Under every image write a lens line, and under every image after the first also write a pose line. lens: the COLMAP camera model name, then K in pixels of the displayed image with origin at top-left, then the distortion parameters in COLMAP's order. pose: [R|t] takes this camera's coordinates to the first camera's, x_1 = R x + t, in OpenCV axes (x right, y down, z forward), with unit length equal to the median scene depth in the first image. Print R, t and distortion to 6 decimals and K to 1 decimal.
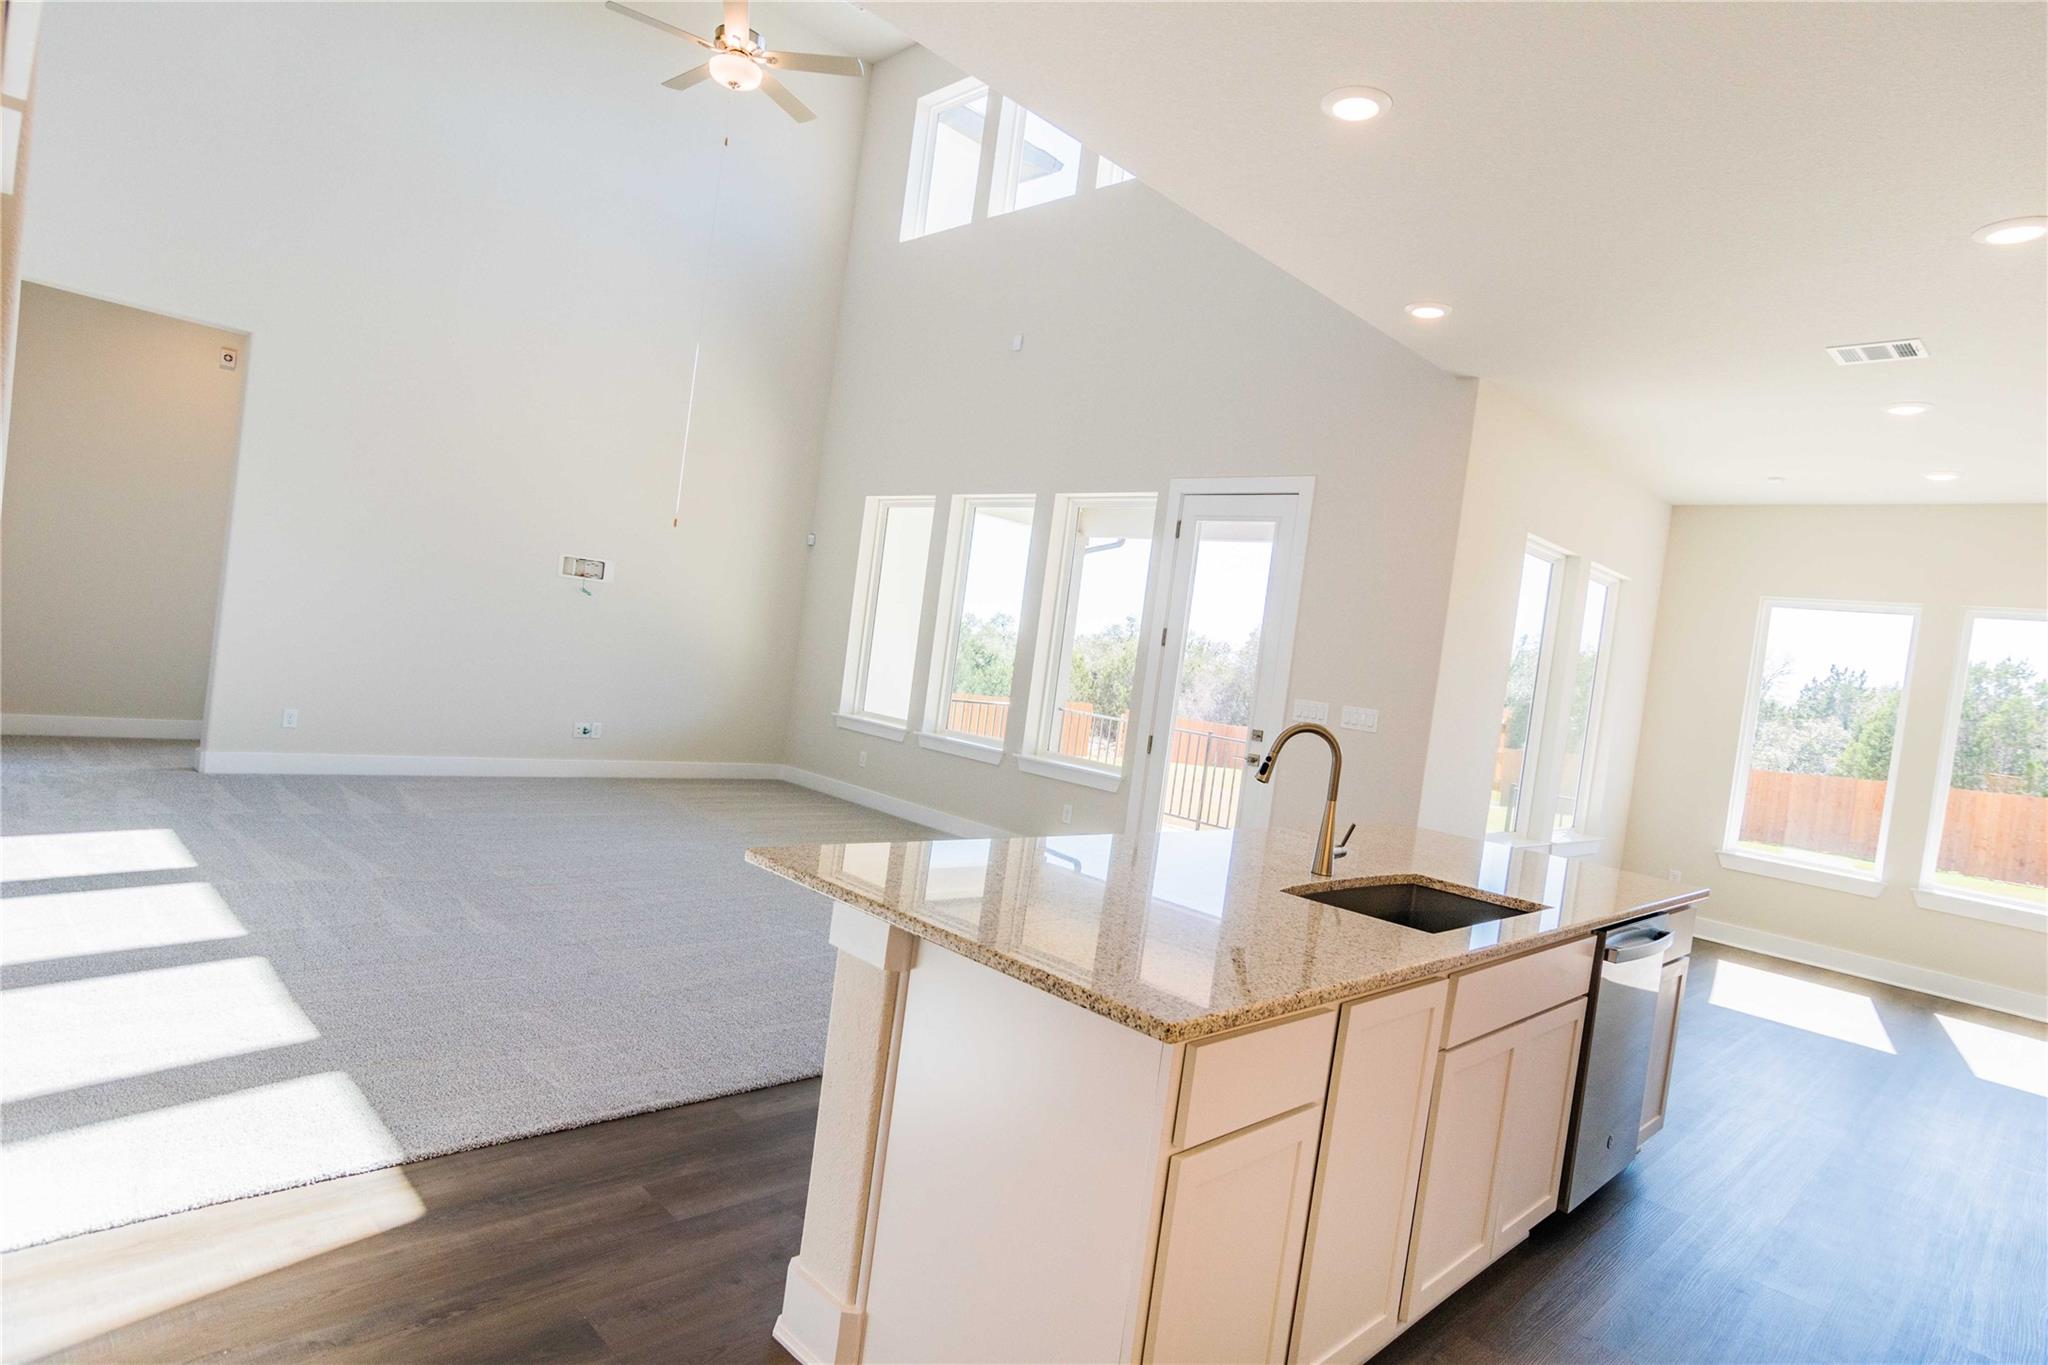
lens RADIAL K [[1103.4, 0, 1020.4], [0, 1103.4, 680.6], [0, 0, 1]] dist [-0.051290, 0.035126]
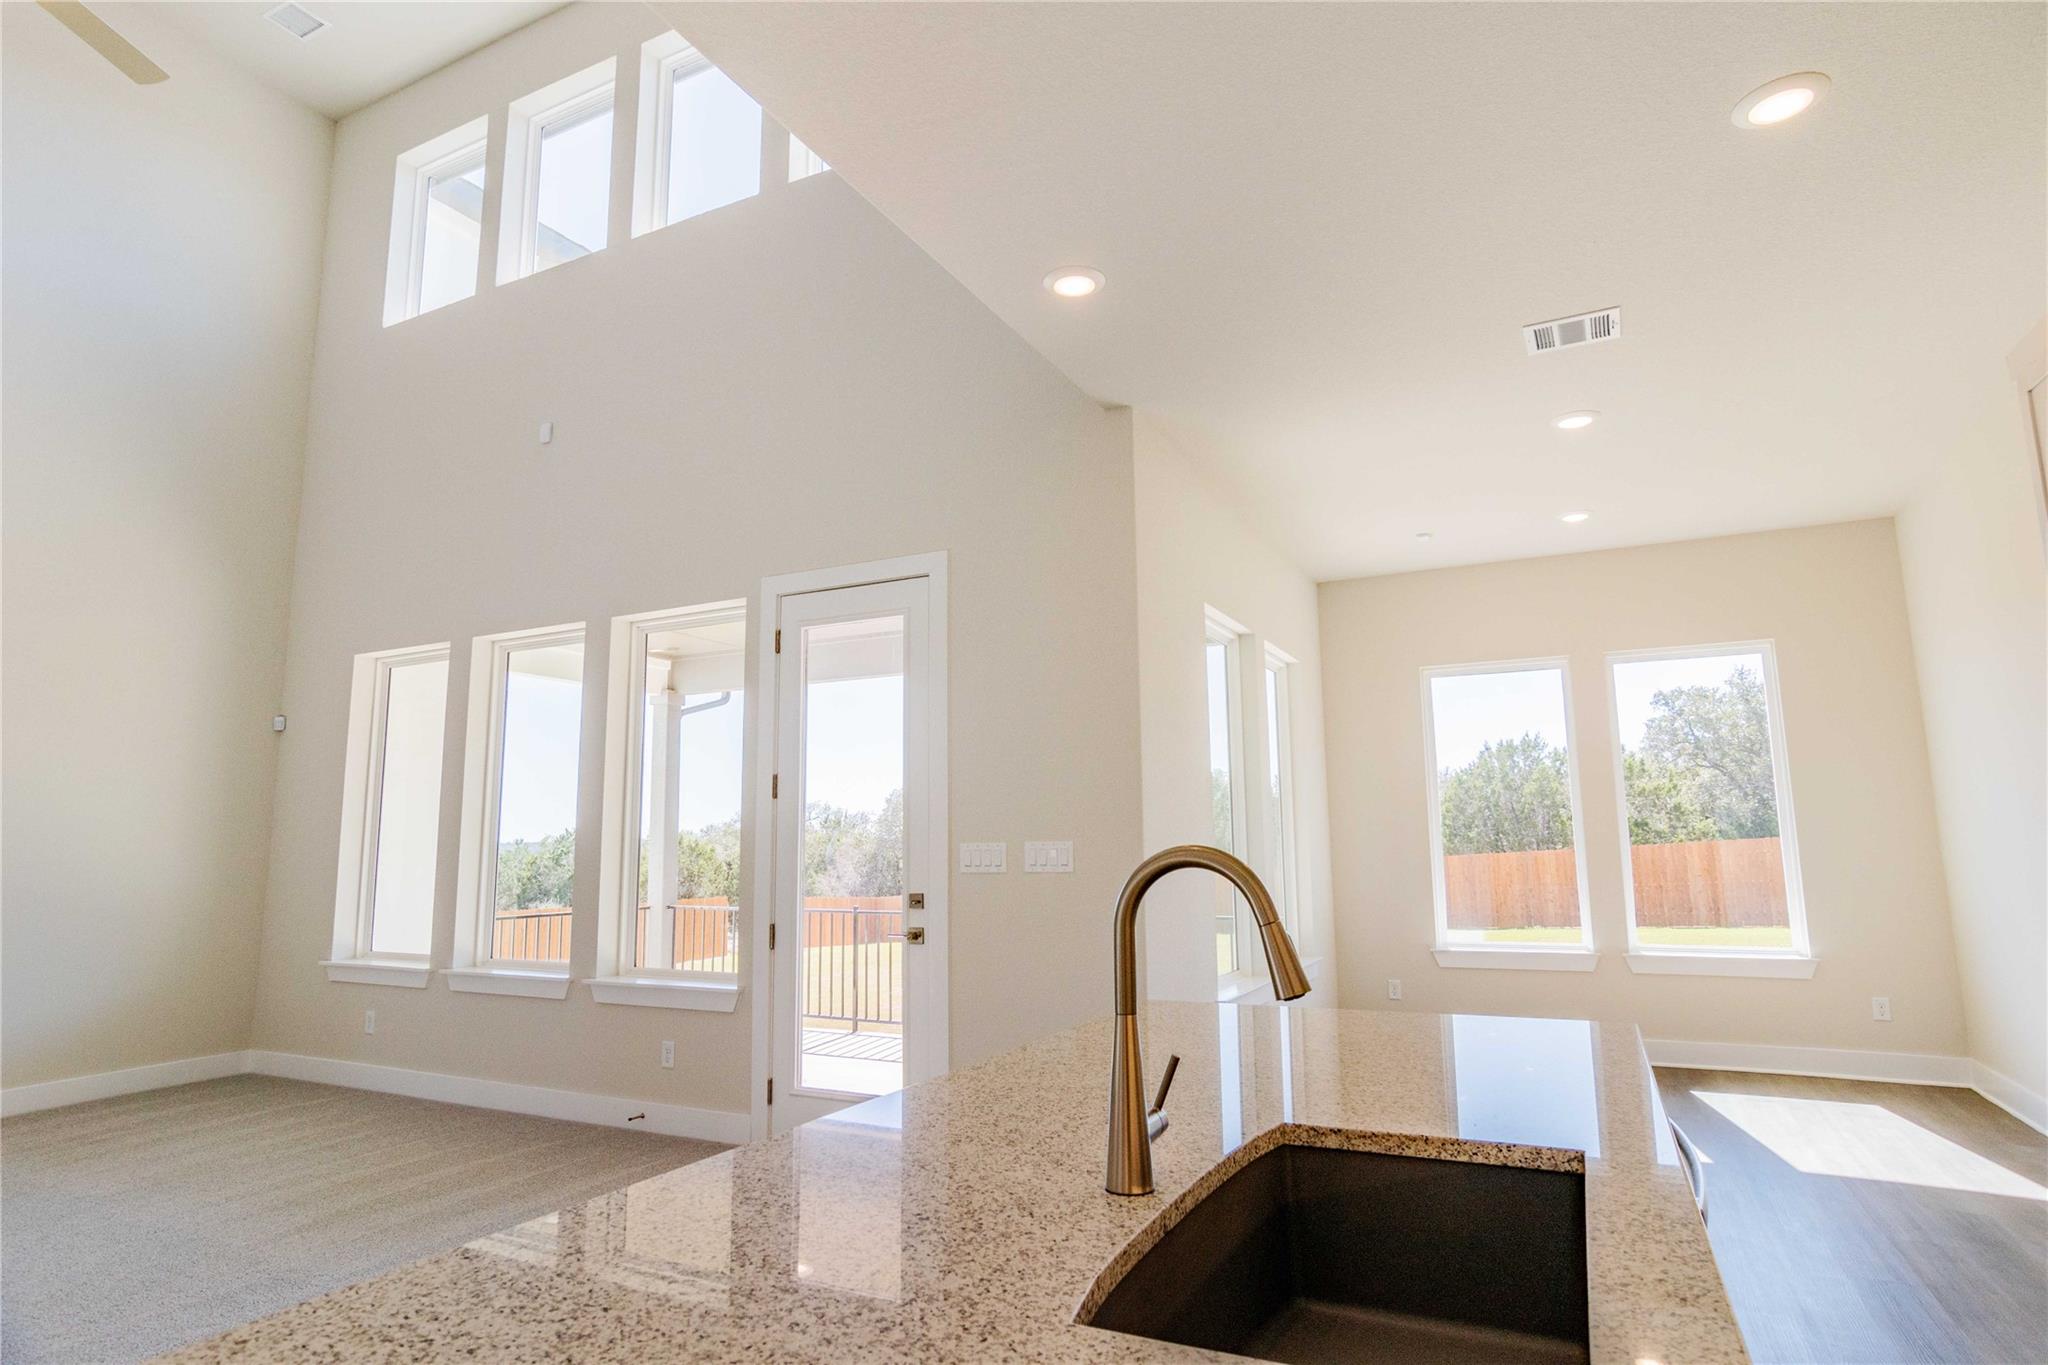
lens RADIAL K [[1103.4, 0, 1020.4], [0, 1103.4, 680.6], [0, 0, 1]] dist [-0.051290, 0.035126]
pose [[0.939025, -0.090907, 0.331614, 0.038137], [0.142326, 0.980682, -0.134184, 0.010714], [-0.313010, 0.173200, 0.933824, 0.202885]]
